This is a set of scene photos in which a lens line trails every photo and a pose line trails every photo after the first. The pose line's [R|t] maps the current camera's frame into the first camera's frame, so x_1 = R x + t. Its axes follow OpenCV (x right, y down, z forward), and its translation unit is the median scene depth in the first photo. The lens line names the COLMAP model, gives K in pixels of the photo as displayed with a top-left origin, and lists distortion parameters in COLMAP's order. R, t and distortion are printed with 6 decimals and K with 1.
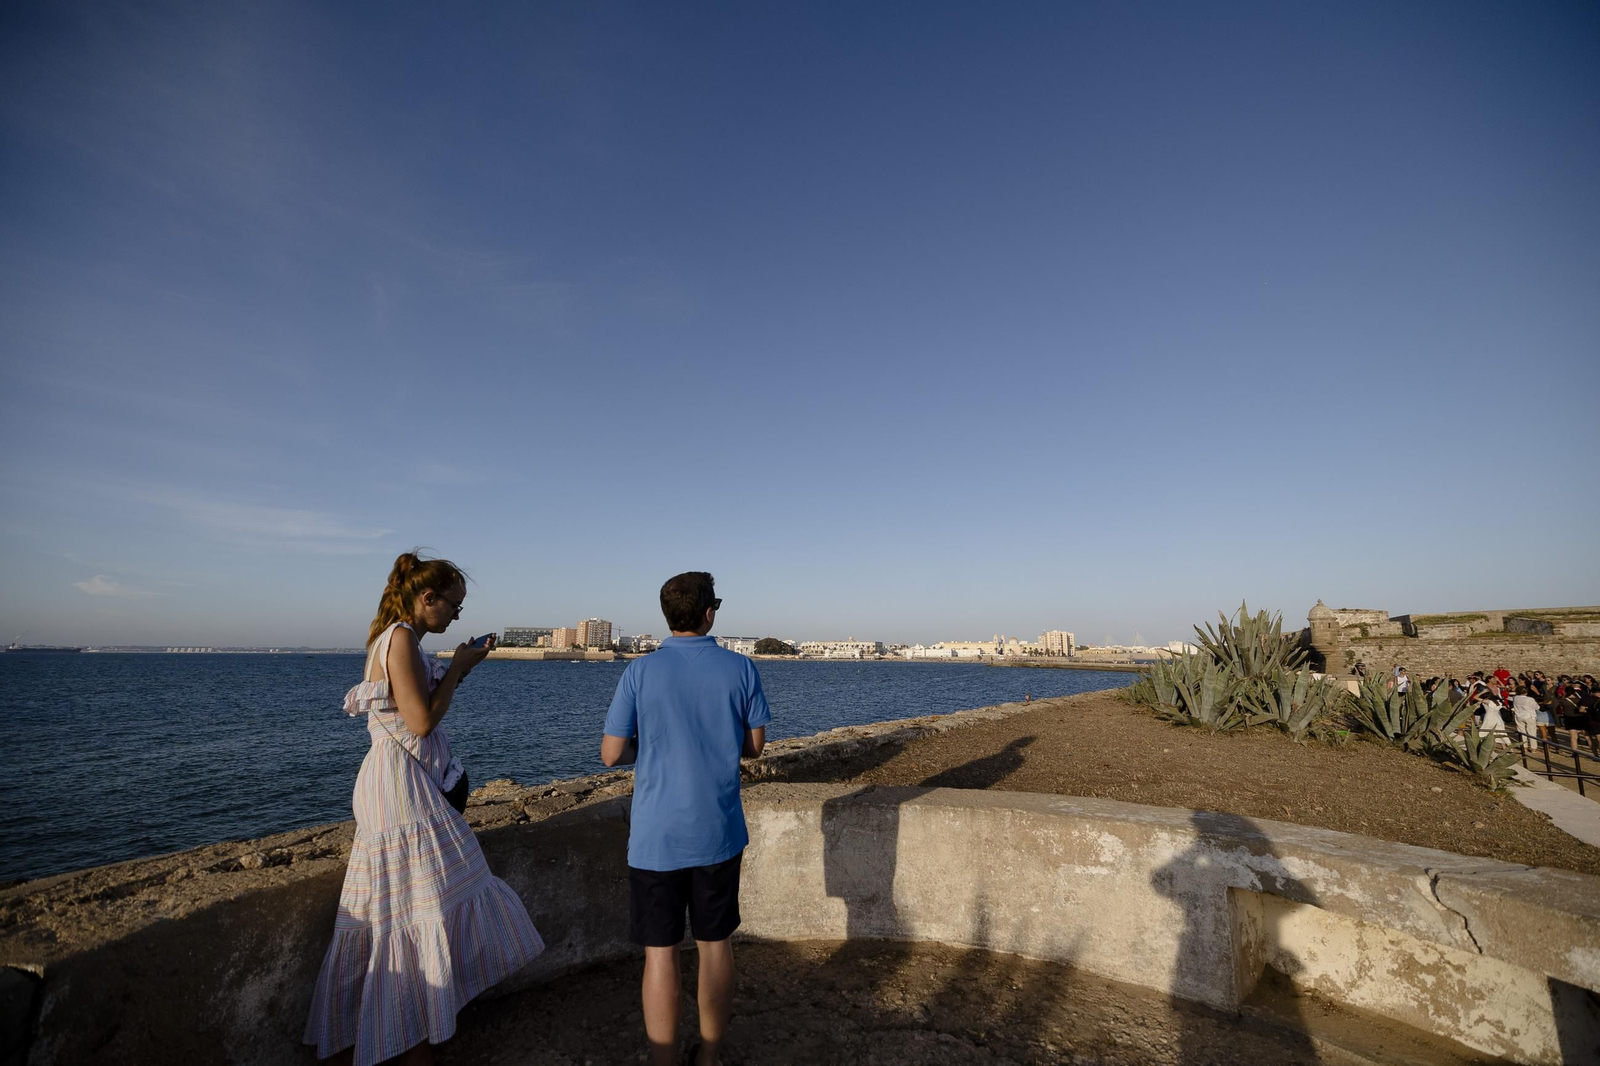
lens RADIAL K [[678.5, 0, 800.0], [0, 678.5, 533.0], [0, 0, 1]] dist [0.000398, 0.000312]
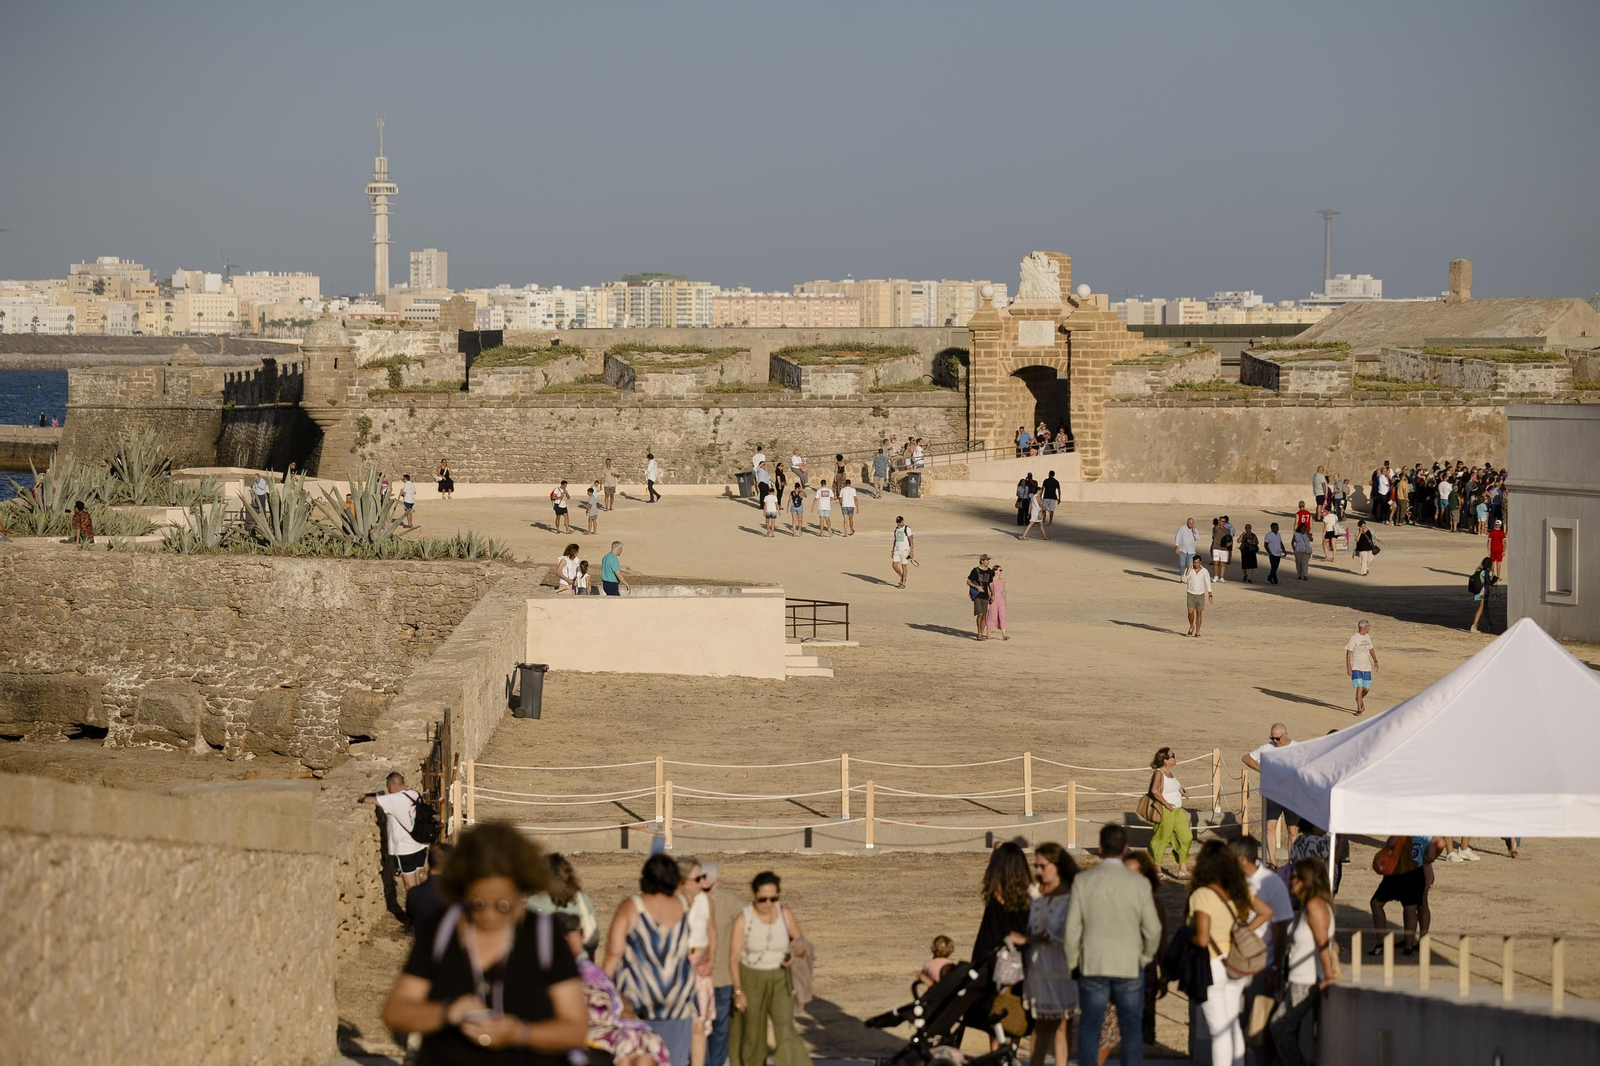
lens RADIAL K [[5141.0, 0, 800.0], [0, 5141.0, 533.0], [0, 0, 1]] dist [0.009585, -0.895034]
pose [[0.785029, -0.028838, 0.618787, -1.178558], [-0.104186, 0.978539, 0.177781, -0.419296], [-0.610634, -0.204032, 0.765178, -1.956999]]
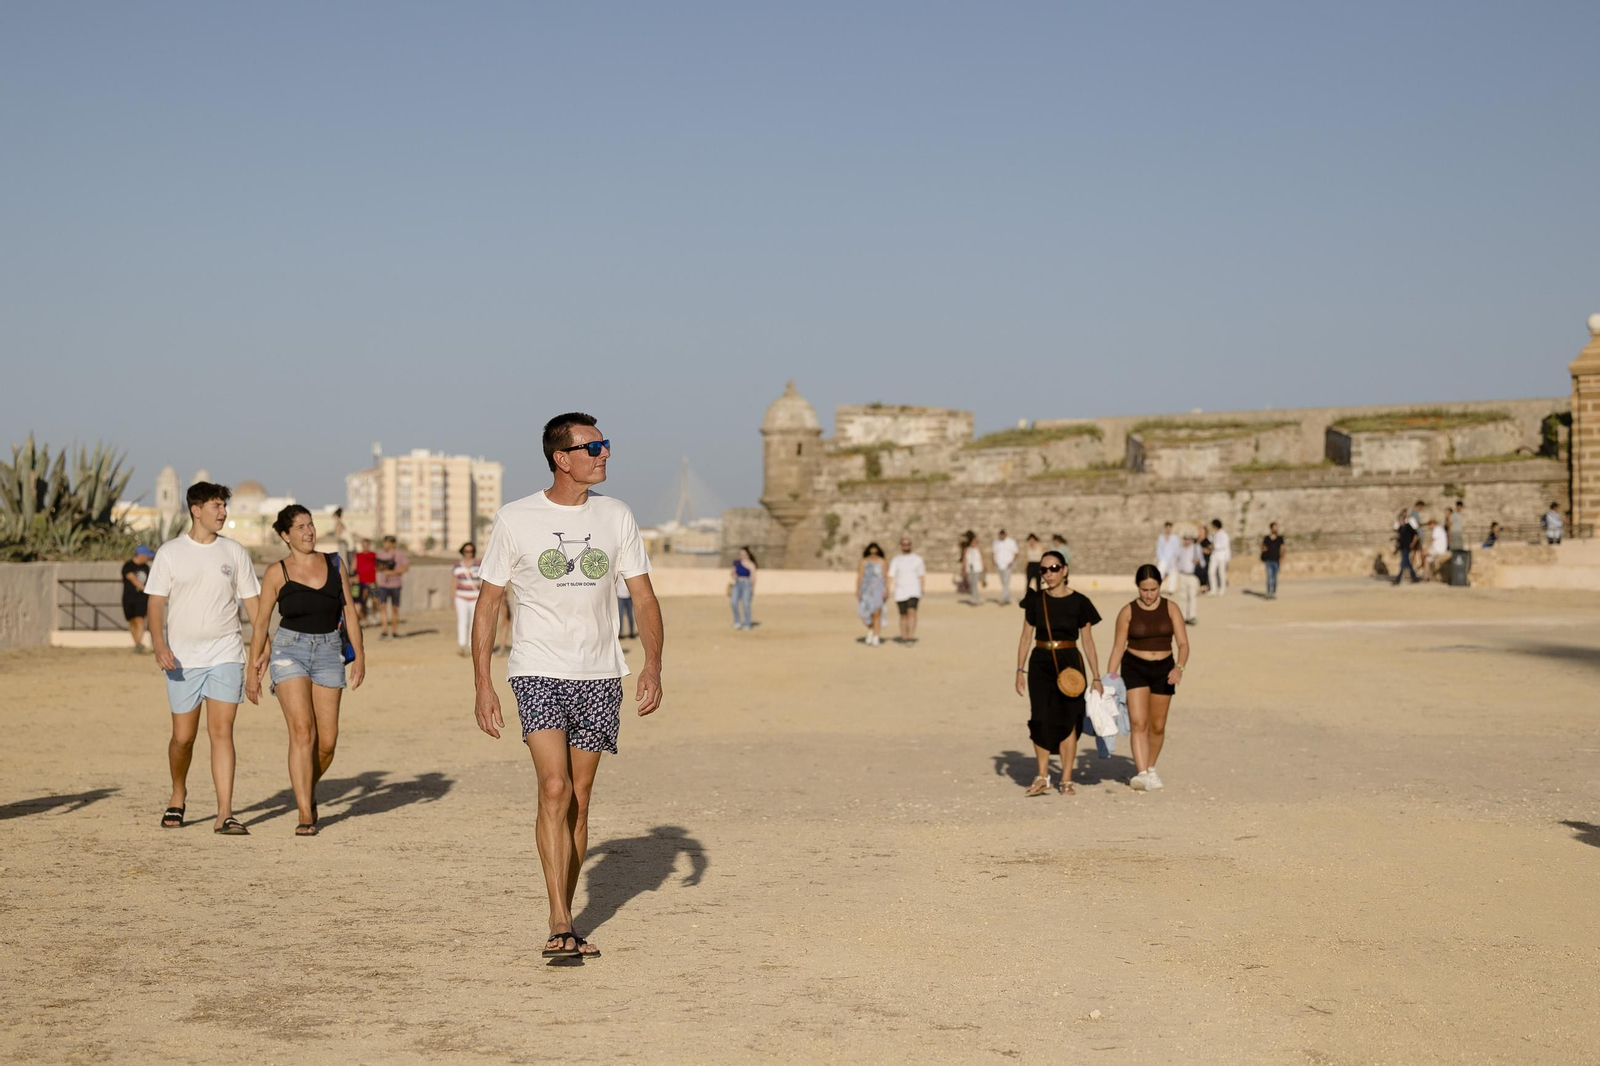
lens RADIAL K [[3489.9, 0, 800.0], [0, 3489.9, 533.0], [0, 0, 1]] dist [0.031639, 0.062195]
pose [[0.900736, -0.004939, 0.434339, -0.074945], [-0.067207, 0.986309, 0.150590, -0.116543], [-0.429136, -0.164833, 0.888072, -0.775330]]
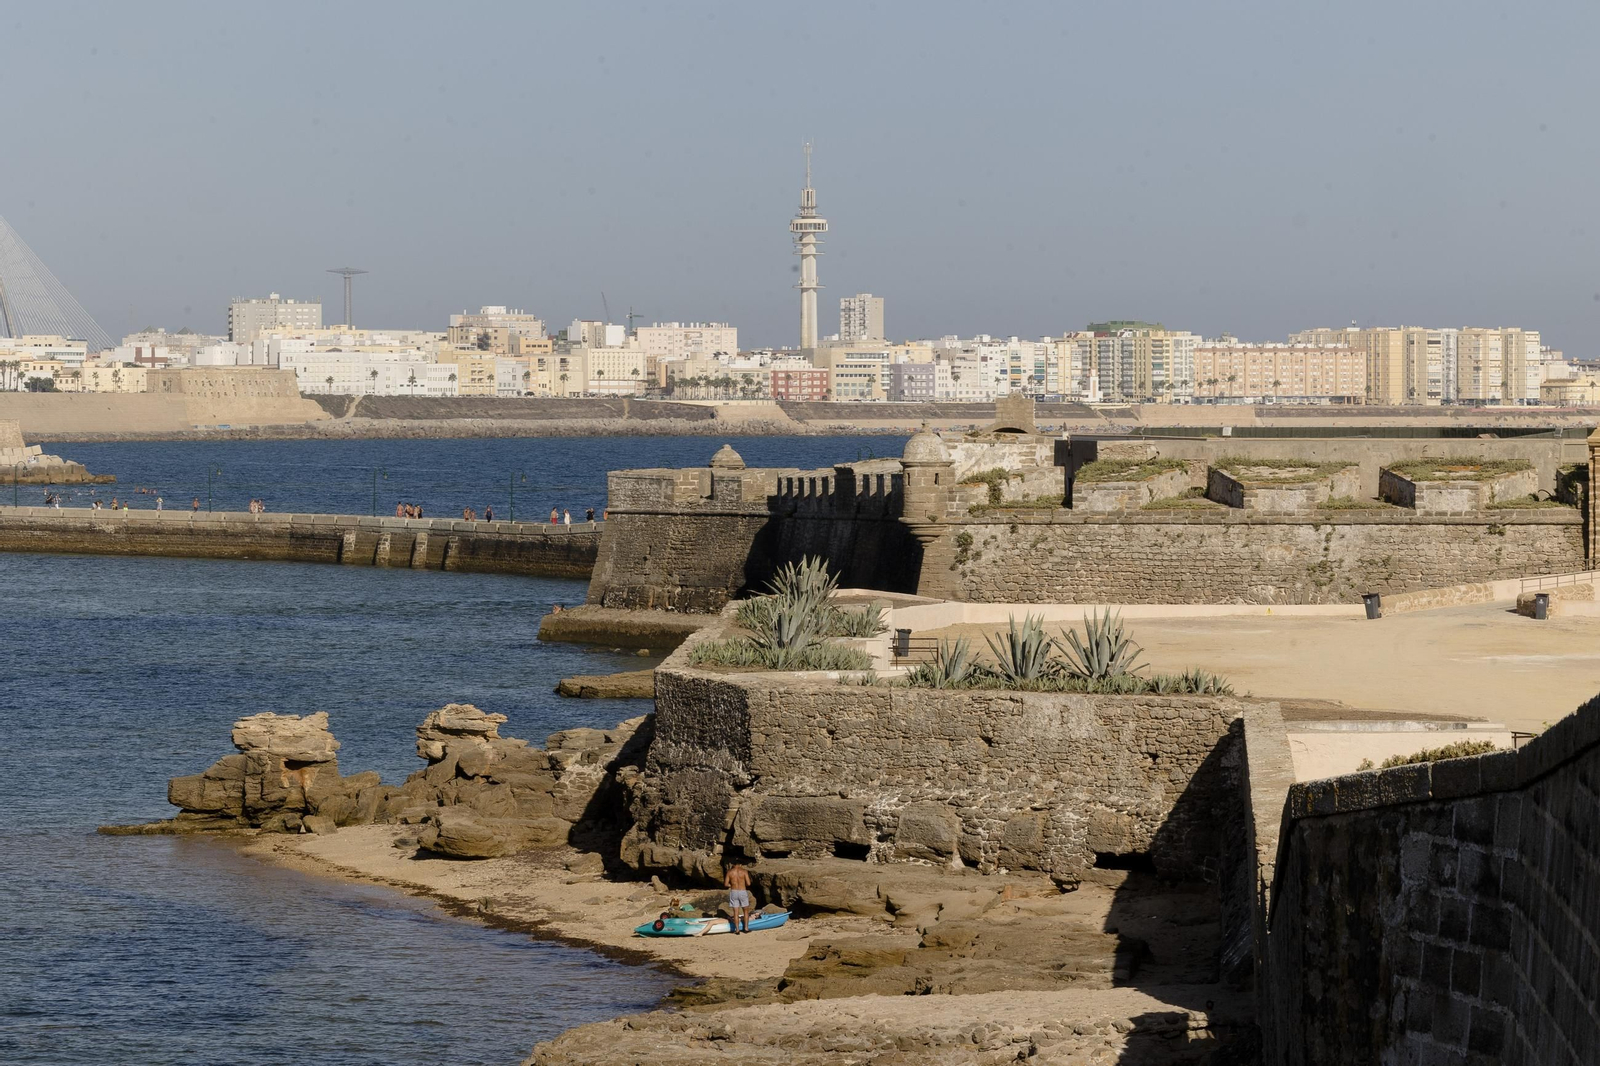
lens RADIAL K [[6055.5, 0, 800.0], [0, 6055.5, 533.0], [0, 0, 1]] dist [0.017674, -0.112593]
pose [[0.832219, -0.021563, 0.554027, -1.600444], [-0.088399, 0.981301, 0.170980, -0.532101], [-0.547355, -0.191268, 0.814751, -2.344556]]
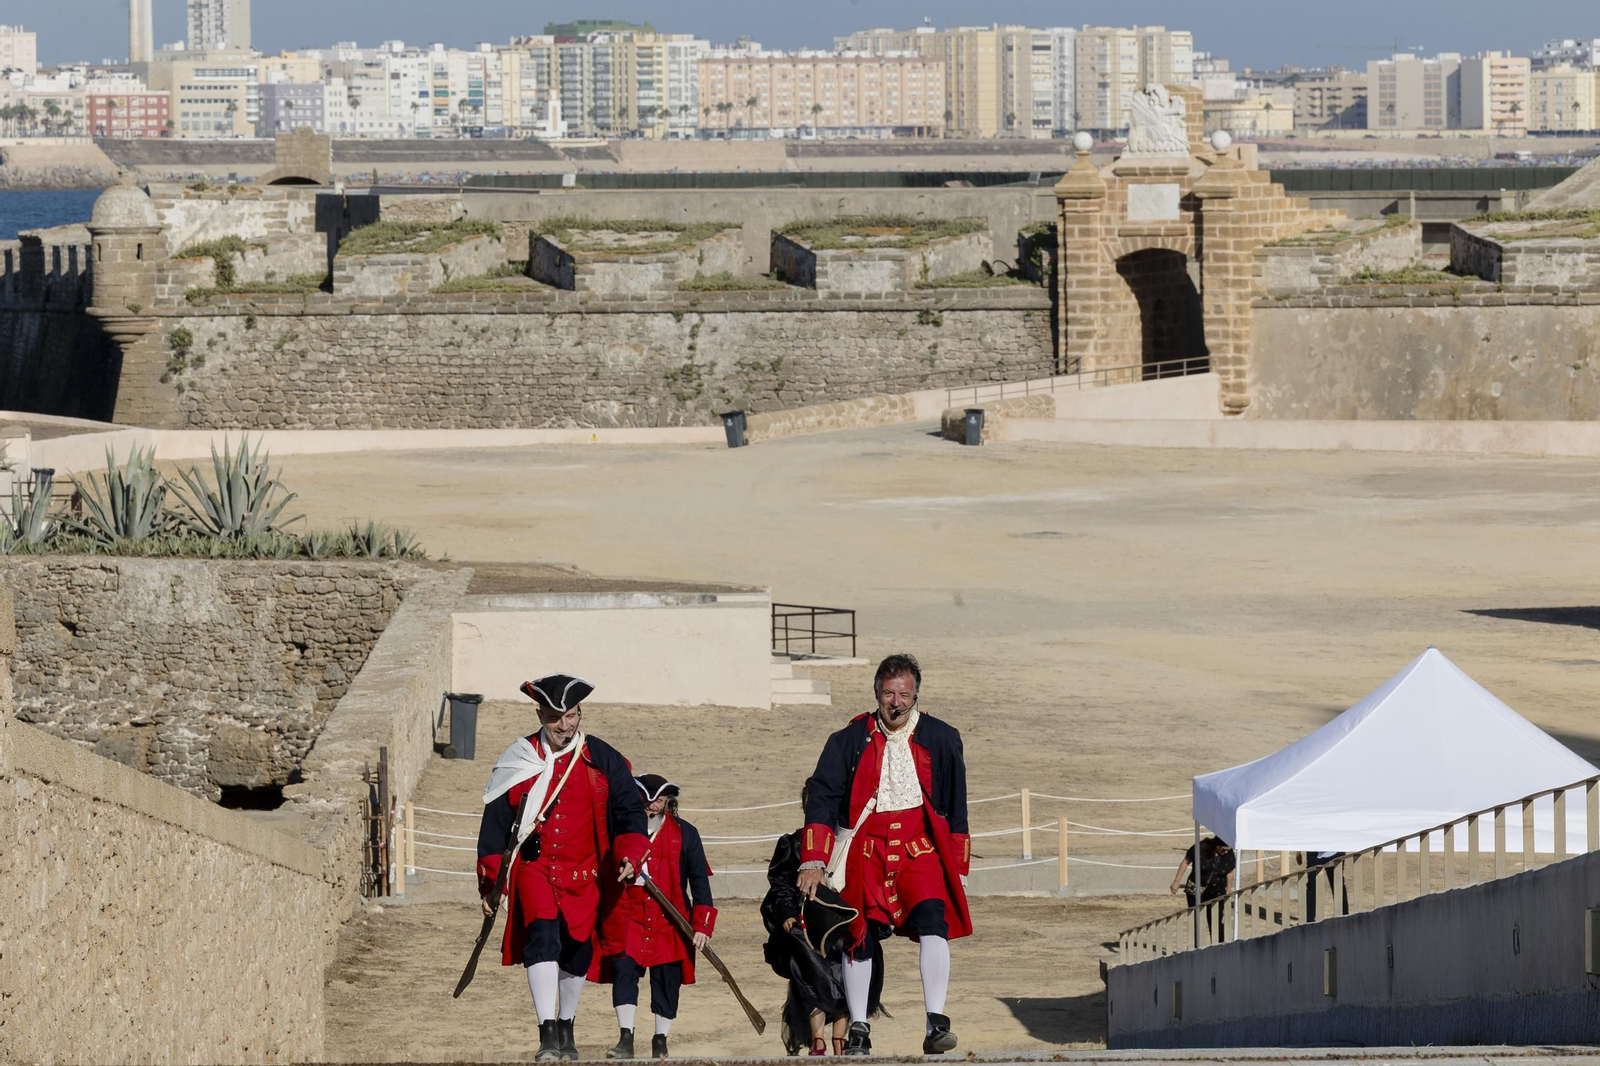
lens RADIAL K [[8723.5, 0, 800.0], [0, 8723.5, 533.0], [0, 0, 1]] dist [0.091067, -1.320214]
pose [[0.788242, -0.043111, 0.613854, -1.533633], [-0.092453, 0.977924, 0.187397, -0.545092], [-0.608381, -0.204467, 0.766855, -2.418225]]
